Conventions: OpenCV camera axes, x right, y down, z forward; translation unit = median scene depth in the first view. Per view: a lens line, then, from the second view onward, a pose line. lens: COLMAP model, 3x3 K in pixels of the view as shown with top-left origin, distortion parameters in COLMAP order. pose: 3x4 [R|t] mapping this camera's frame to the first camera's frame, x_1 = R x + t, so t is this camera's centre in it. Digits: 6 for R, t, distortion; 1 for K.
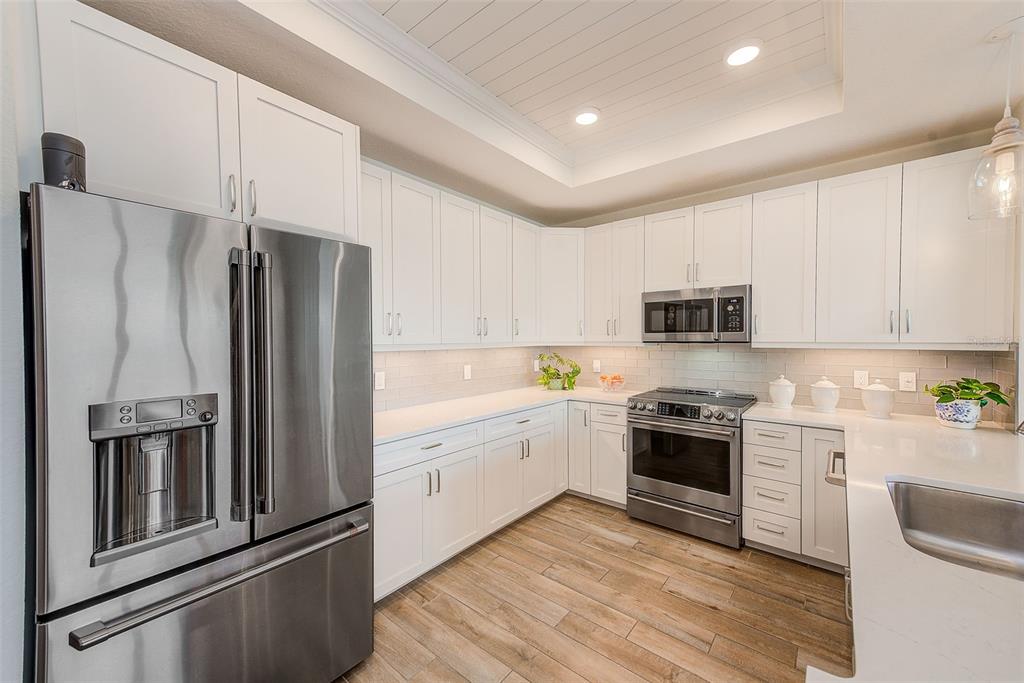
lens RADIAL K [[398.7, 0, 512.8], [0, 398.7, 344.6], [0, 0, 1]] dist [0.019375, 0.000054]
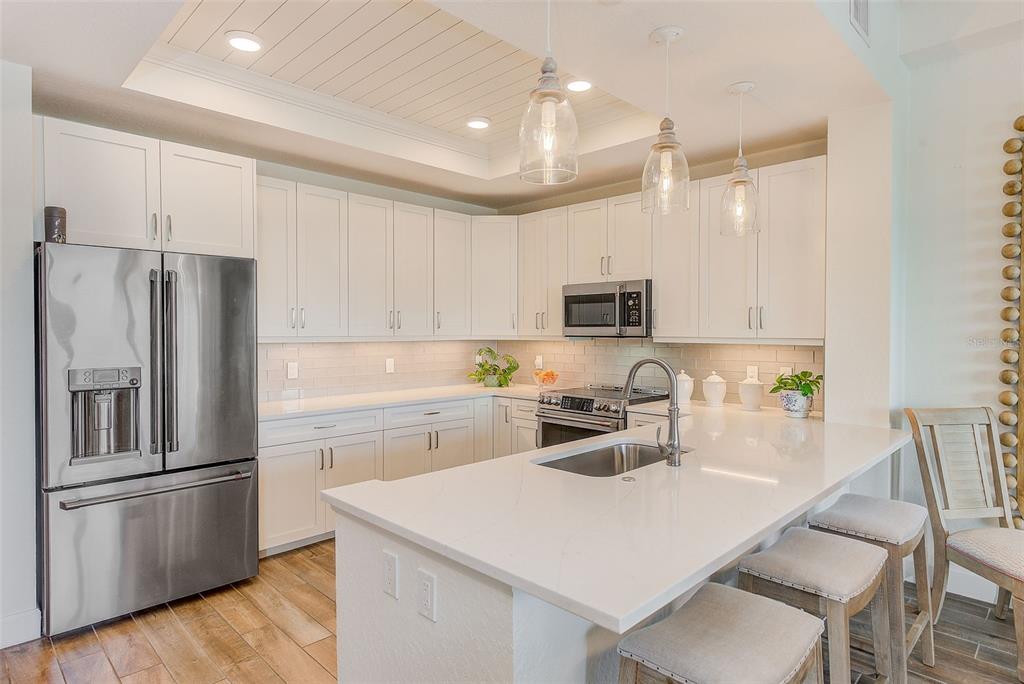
lens RADIAL K [[563.4, 0, 509.7], [0, 563.4, 341.9], [0, 0, 1]] dist [-0.002967, 0.002306]
pose [[0.995150, 0.006913, -0.098126, 0.412433], [-0.006698, 0.999974, 0.002527, 0.006056], [0.098141, -0.001858, 0.995171, -0.467658]]
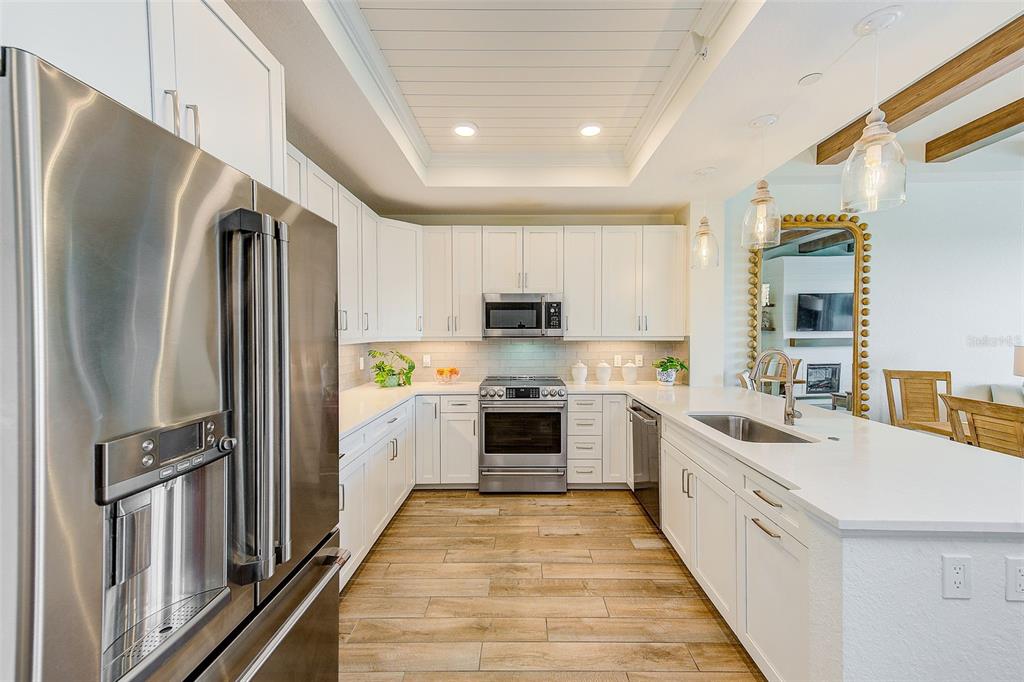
lens RADIAL K [[398.7, 0, 524.8], [0, 398.7, 339.4], [0, 0, 1]] dist [0.019375, 0.000054]
pose [[0.774721, -0.008455, 0.632247, -0.374263], [0.011590, 0.999932, -0.000830, 0.002983], [-0.632197, 0.007971, 0.774767, 0.060078]]
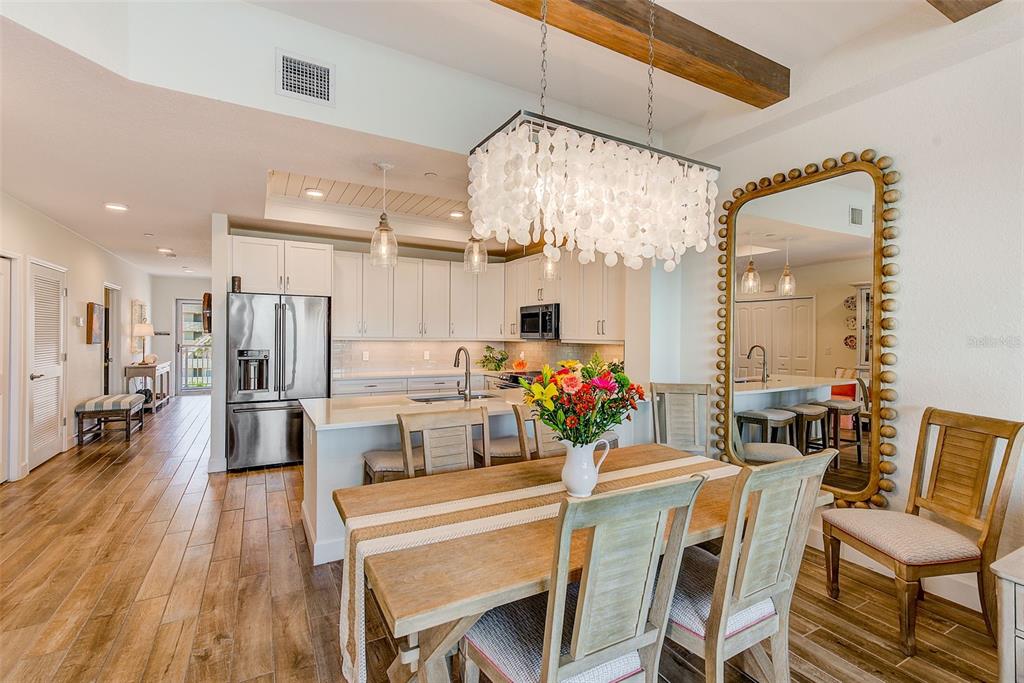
lens RADIAL K [[443.8, 0, 512.8], [0, 443.8, 345.4], [0, 0, 1]] dist [0.005064, -0.000102]
pose [[0.934569, 0.019727, -0.355235, 1.142266], [-0.018310, 0.999805, 0.007352, 0.009910], [0.355311, -0.000367, 0.934748, -0.790634]]
